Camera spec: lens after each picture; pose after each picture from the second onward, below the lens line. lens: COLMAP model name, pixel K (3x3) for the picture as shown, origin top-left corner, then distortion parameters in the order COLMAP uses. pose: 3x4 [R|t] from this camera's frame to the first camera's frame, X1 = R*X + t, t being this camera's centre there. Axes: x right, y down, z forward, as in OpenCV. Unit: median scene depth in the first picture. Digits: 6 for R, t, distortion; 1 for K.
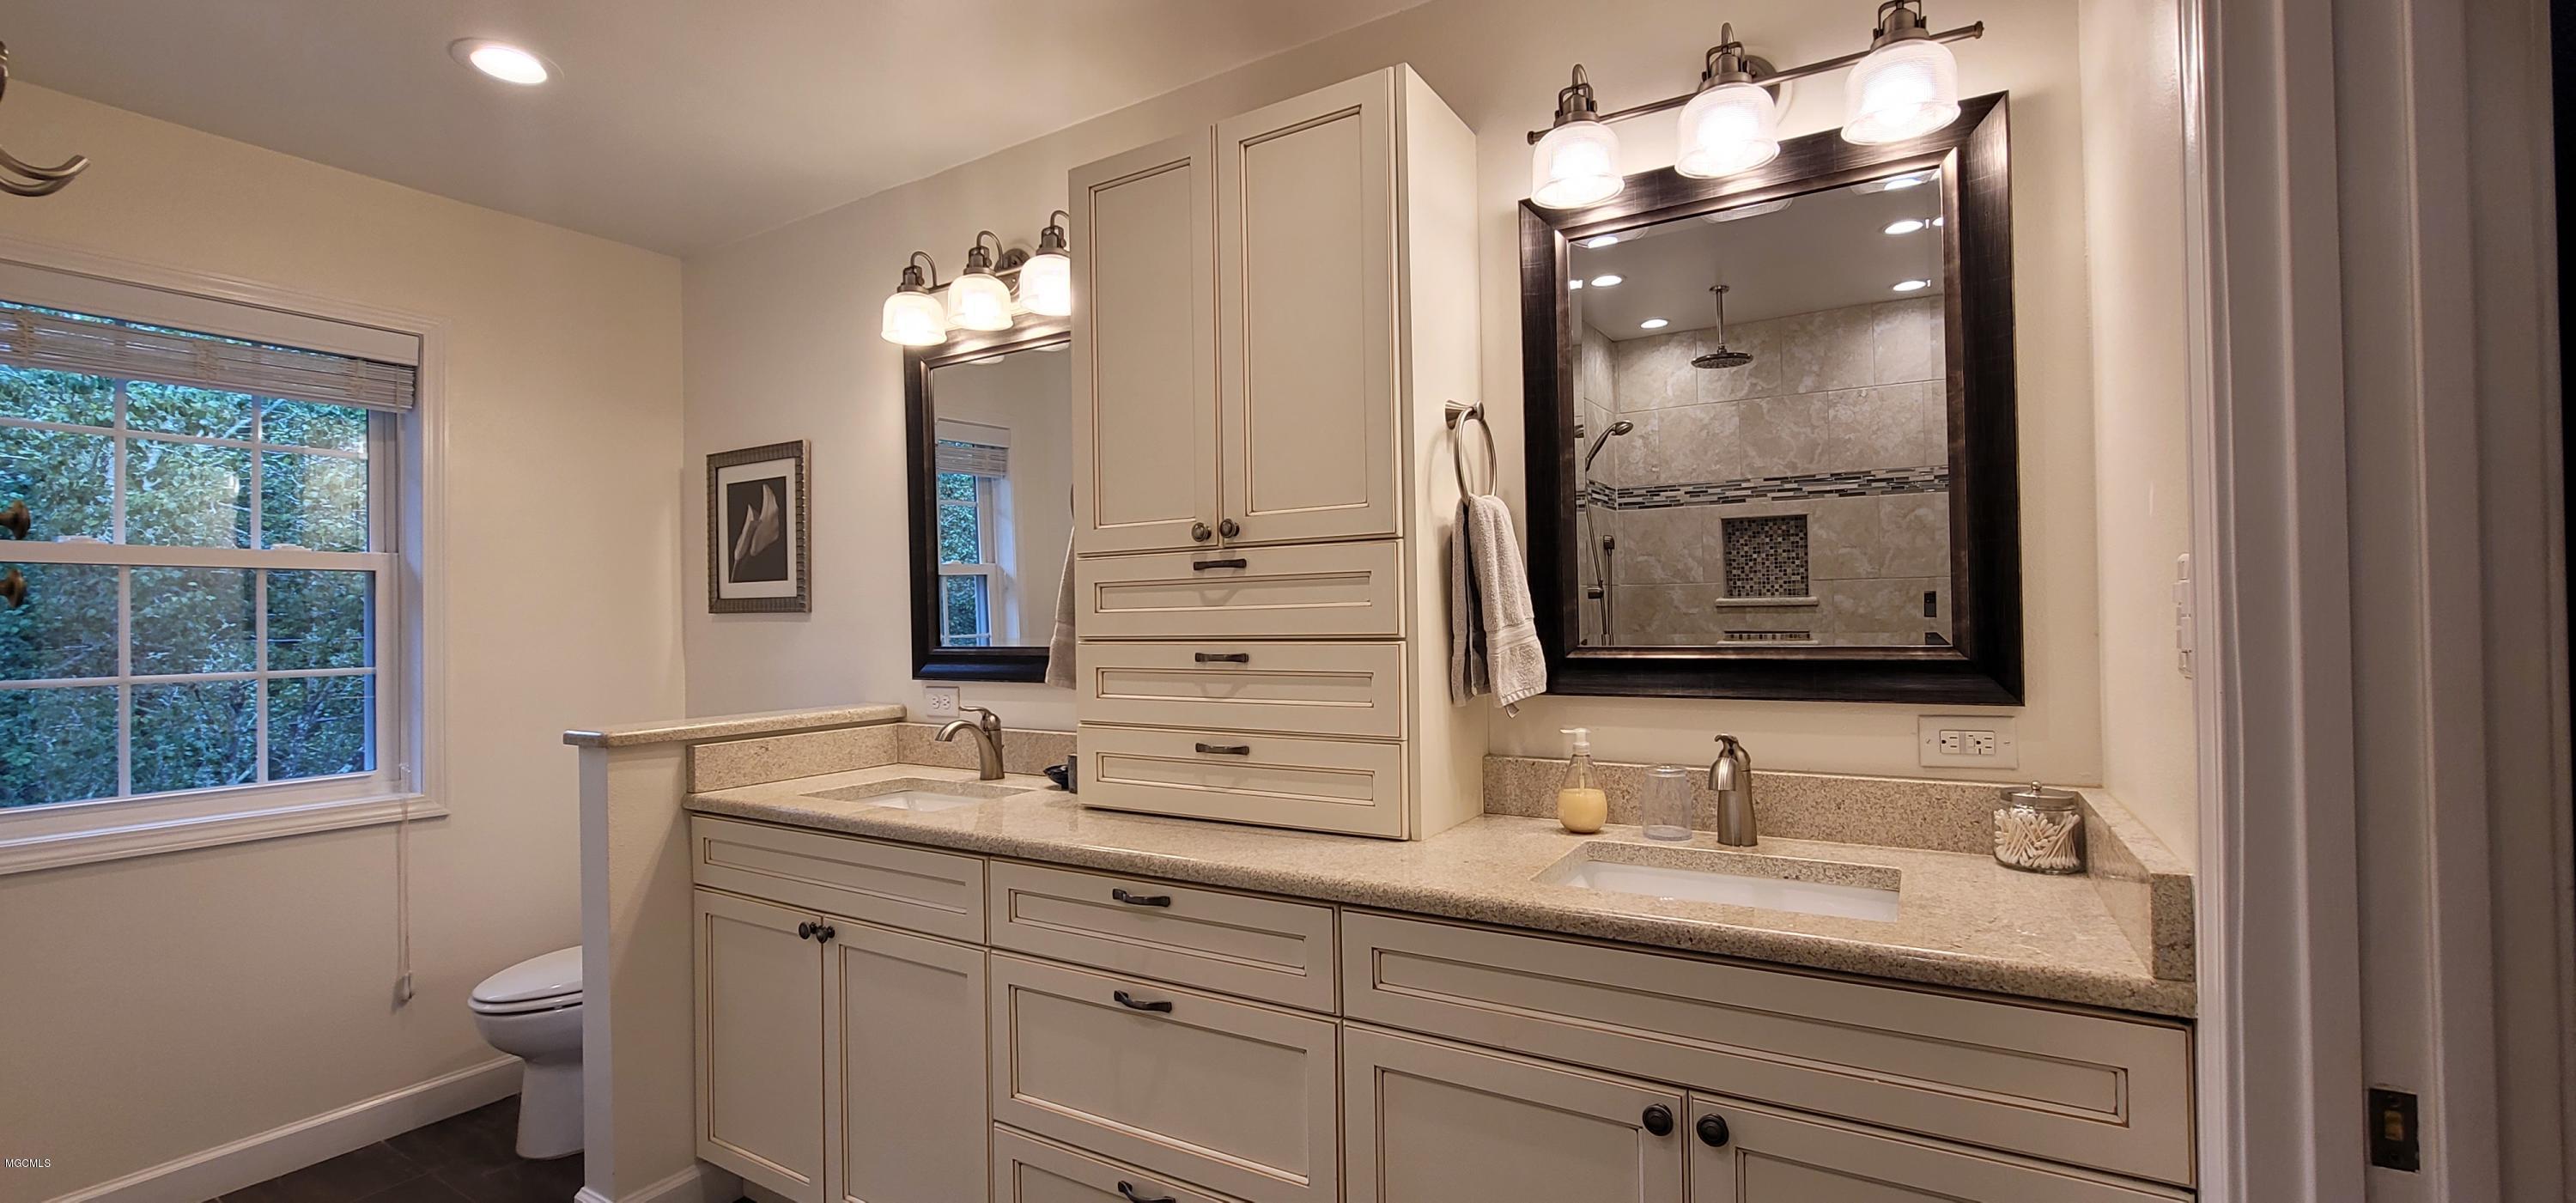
lens RADIAL K [[1067.0, 0, 1285.2], [0, 1067.0, 610.0], [0, 0, 1]] dist [-0.008988, 0.000054]
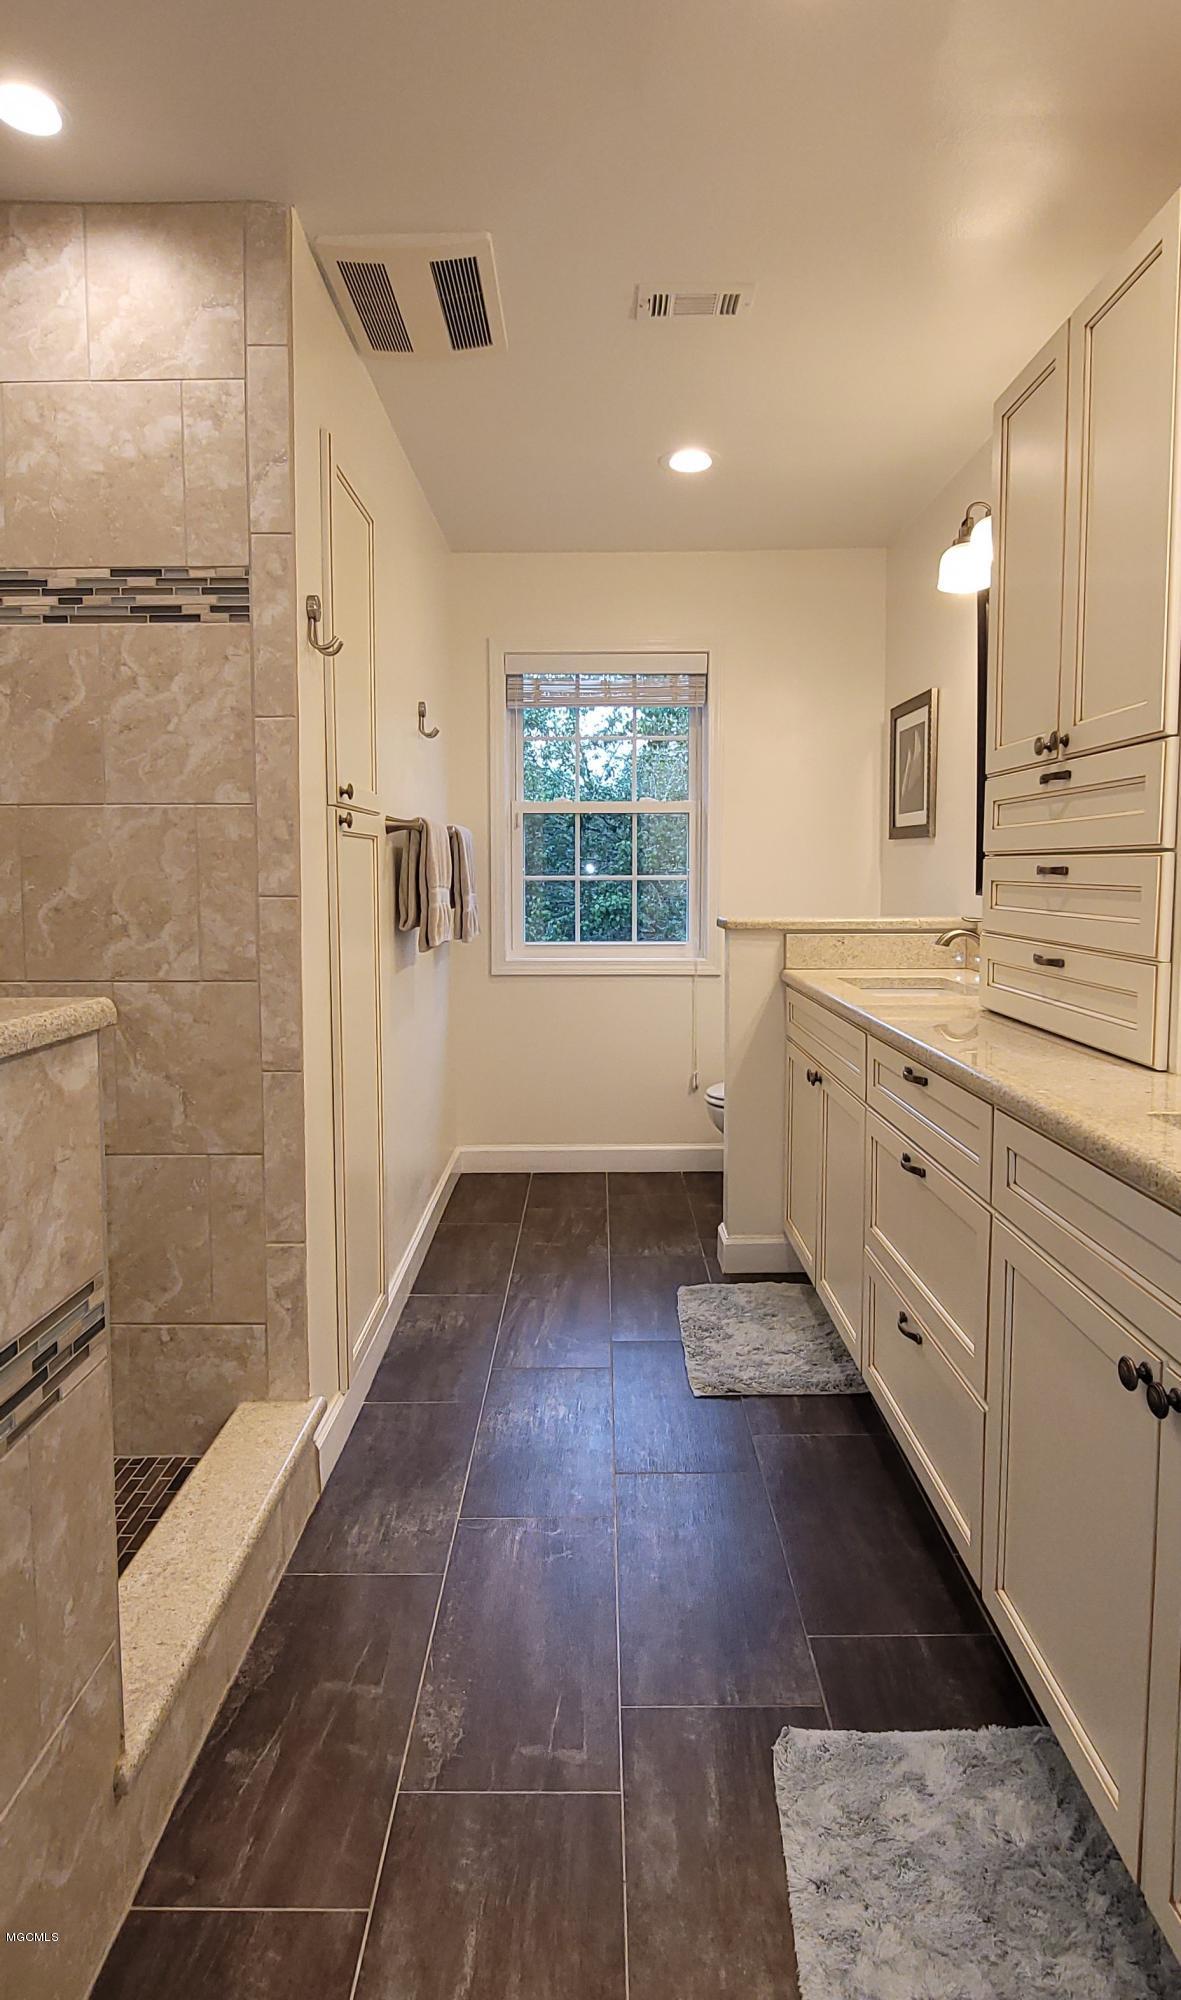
lens RADIAL K [[1056.6, 0, 583.6], [0, 1056.6, 951.4], [0, 0, 1]] dist [-0.004628, -0.002084]
pose [[0.514675, 0.081138, -0.853538, 0.554749], [0.002315, 0.995377, 0.096017, 0.023483], [0.857382, -0.051393, 0.512108, 0.106489]]
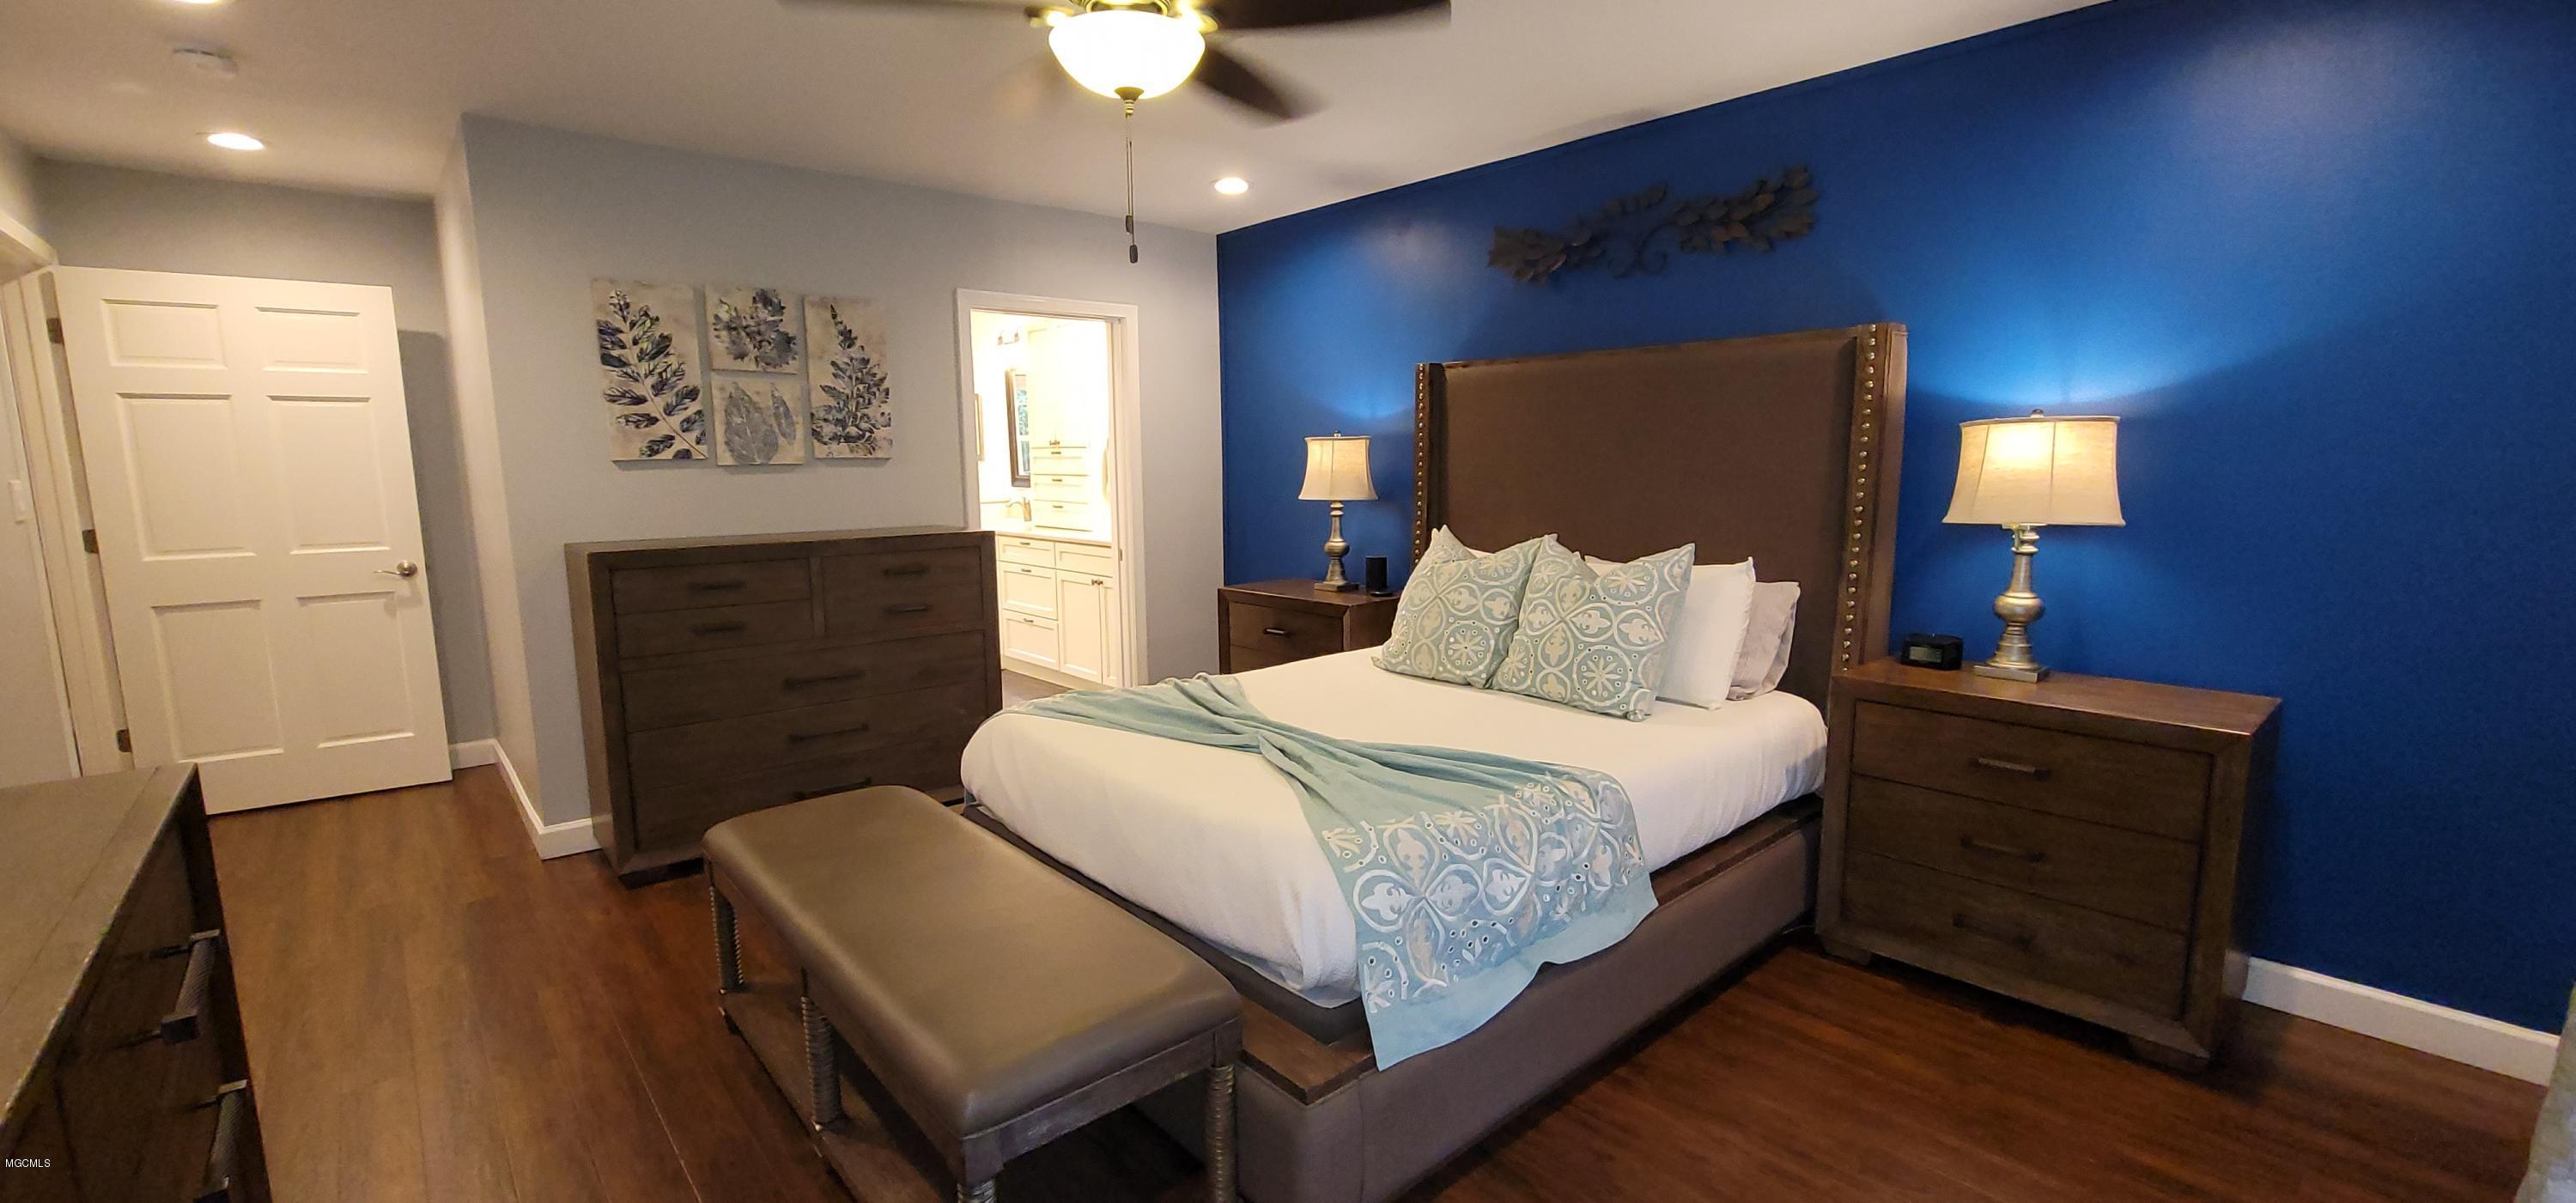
lens RADIAL K [[1067.0, 0, 1285.2], [0, 1067.0, 610.0], [0, 0, 1]] dist [-0.008988, 0.000054]
pose [[0.954792, 0.056524, -0.291851, 1.640438], [-0.007436, 0.985991, 0.166632, -0.118216], [0.297181, -0.156929, 0.941837, -2.050341]]
